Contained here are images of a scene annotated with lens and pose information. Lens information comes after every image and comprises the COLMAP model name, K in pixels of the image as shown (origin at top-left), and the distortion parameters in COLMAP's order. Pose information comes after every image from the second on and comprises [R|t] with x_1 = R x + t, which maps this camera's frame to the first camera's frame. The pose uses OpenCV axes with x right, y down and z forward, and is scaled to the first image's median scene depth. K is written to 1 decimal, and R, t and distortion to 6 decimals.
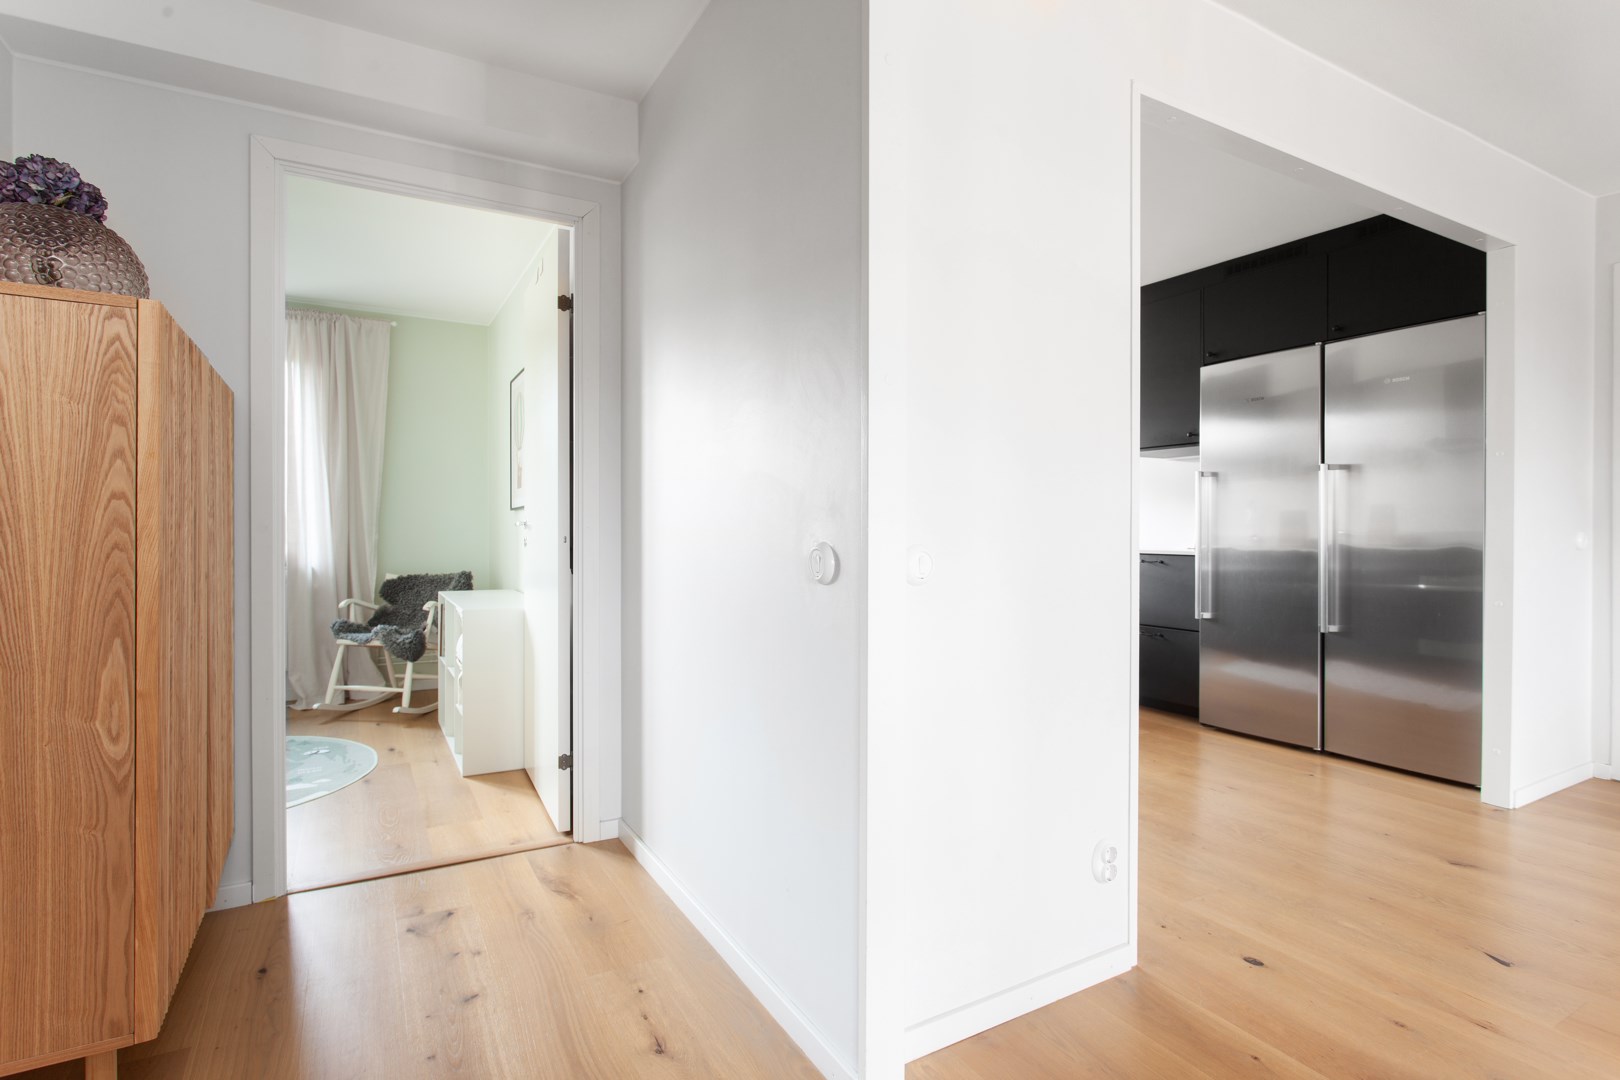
lens RADIAL K [[749.0, 0, 806.8], [0, 749.0, 530.8], [0, 0, 1]] dist [-0.001504, -0.000047]
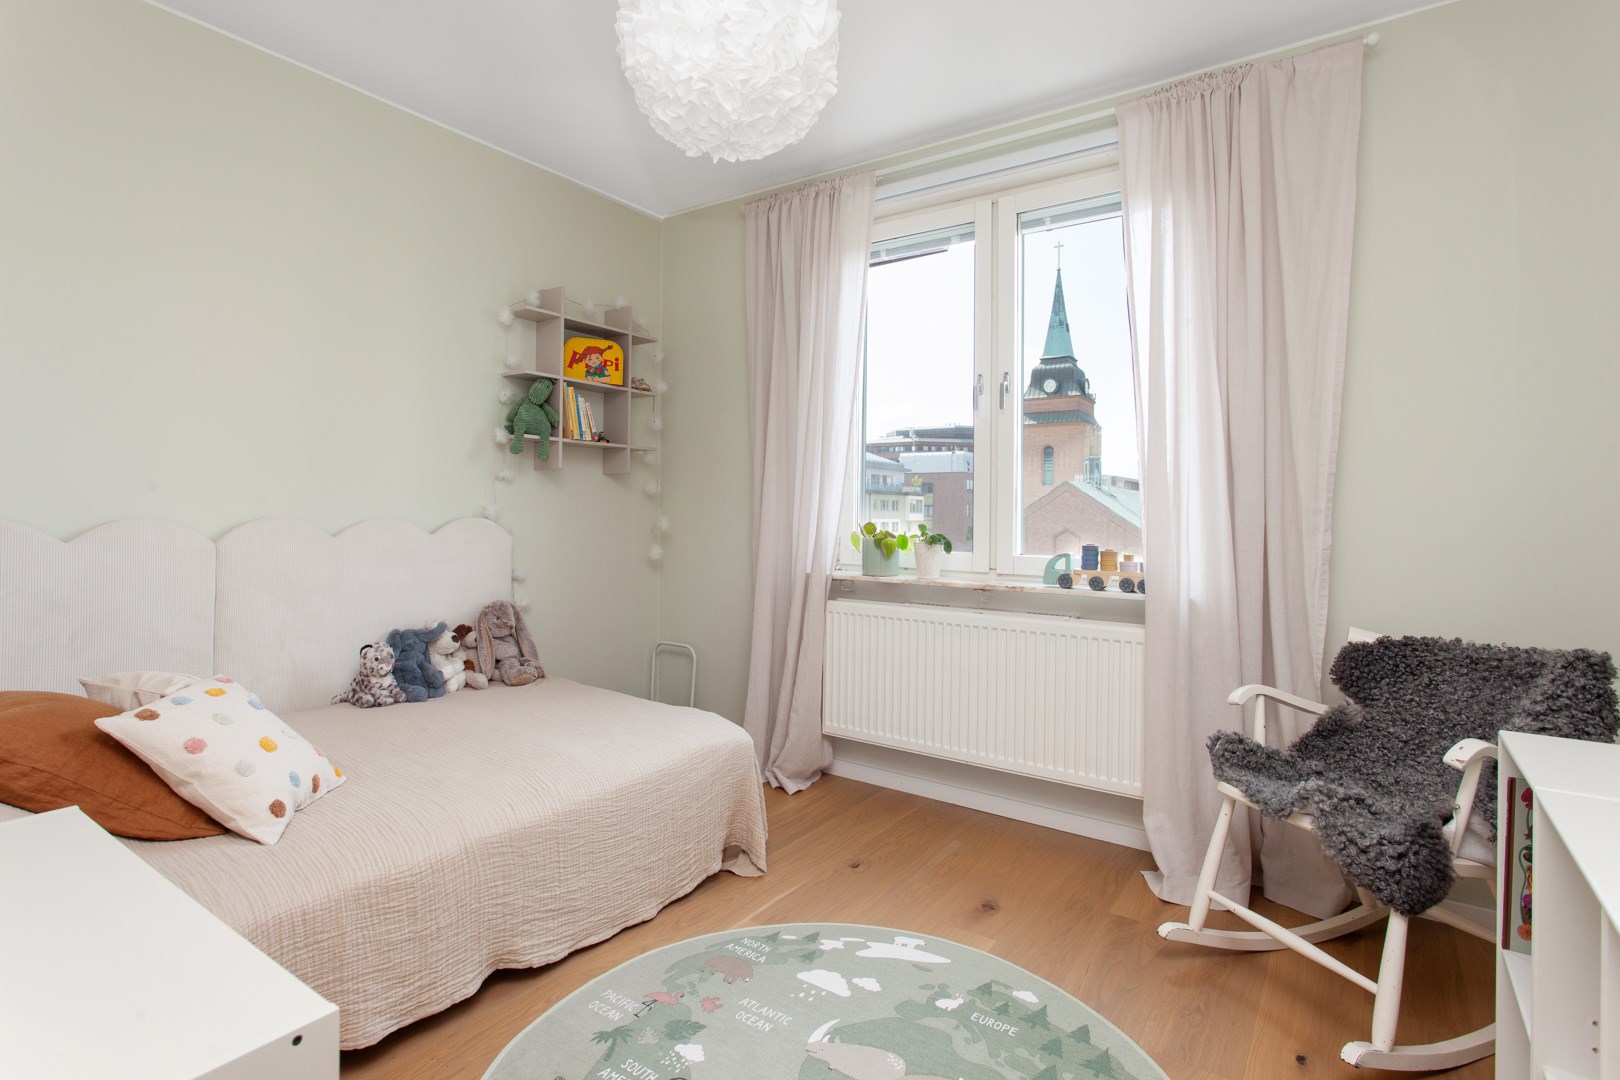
lens RADIAL K [[824.3, 0, 804.2], [0, 824.3, 518.6], [0, 0, 1]] dist [0.000162, 0.001286]
pose [[0.416203, 0.003804, -0.909264, -0.283059], [-0.006985, 0.999975, 0.000986, -0.003196], [0.909245, 0.005941, 0.416220, 0.559031]]
